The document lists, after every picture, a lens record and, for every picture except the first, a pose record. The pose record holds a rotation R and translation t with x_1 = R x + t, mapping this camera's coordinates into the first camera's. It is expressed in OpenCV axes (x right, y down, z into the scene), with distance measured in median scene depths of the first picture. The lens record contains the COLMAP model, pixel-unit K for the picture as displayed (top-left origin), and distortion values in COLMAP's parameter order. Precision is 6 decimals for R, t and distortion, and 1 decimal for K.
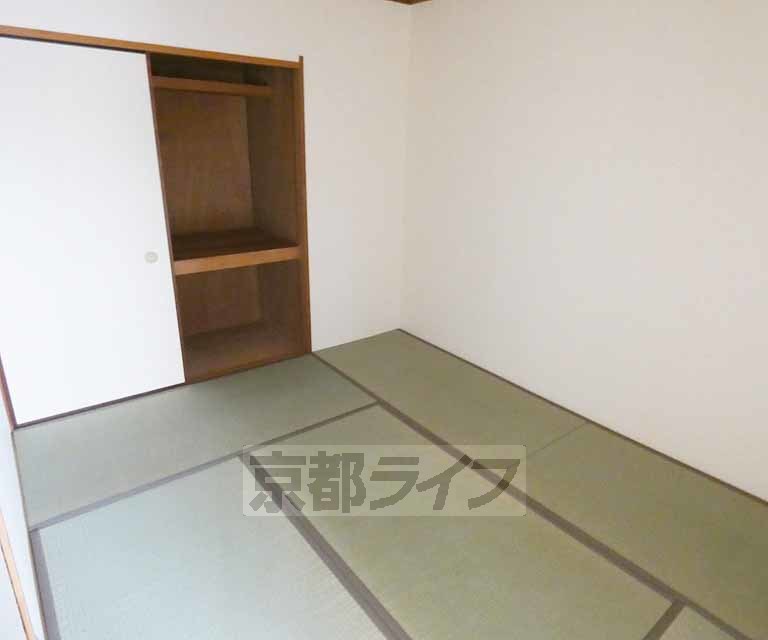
lens RADIAL K [[511.2, 0, 384.0], [0, 511.2, 320.0], [0, 0, 1]] dist [-0.002493, -0.001462]
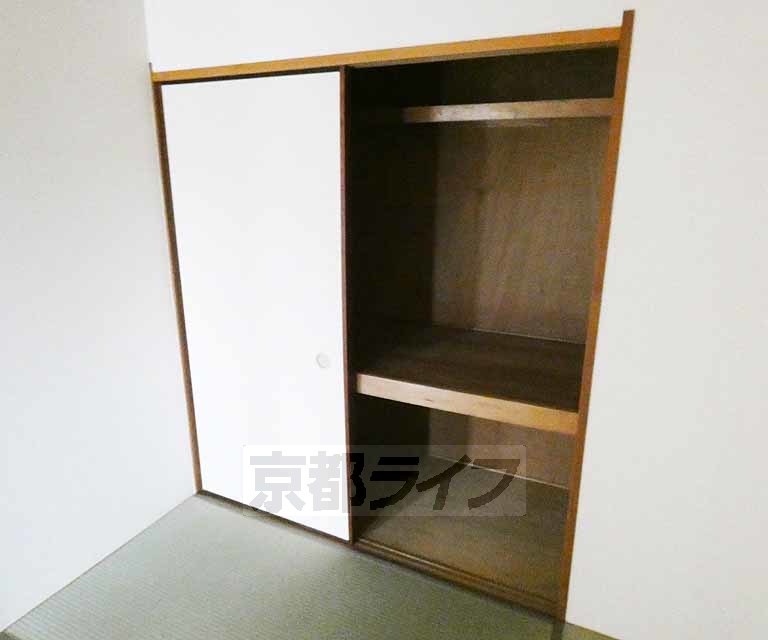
lens RADIAL K [[527.1, 0, 384.0], [0, 527.1, 320.0], [0, 0, 1]] dist [-0.000033, 0.000115]
pose [[0.460521, 0.224329, -0.858835, 0.190234], [-0.287237, 0.953143, 0.094942, -0.267628], [0.839890, 0.202966, 0.503378, 0.695810]]
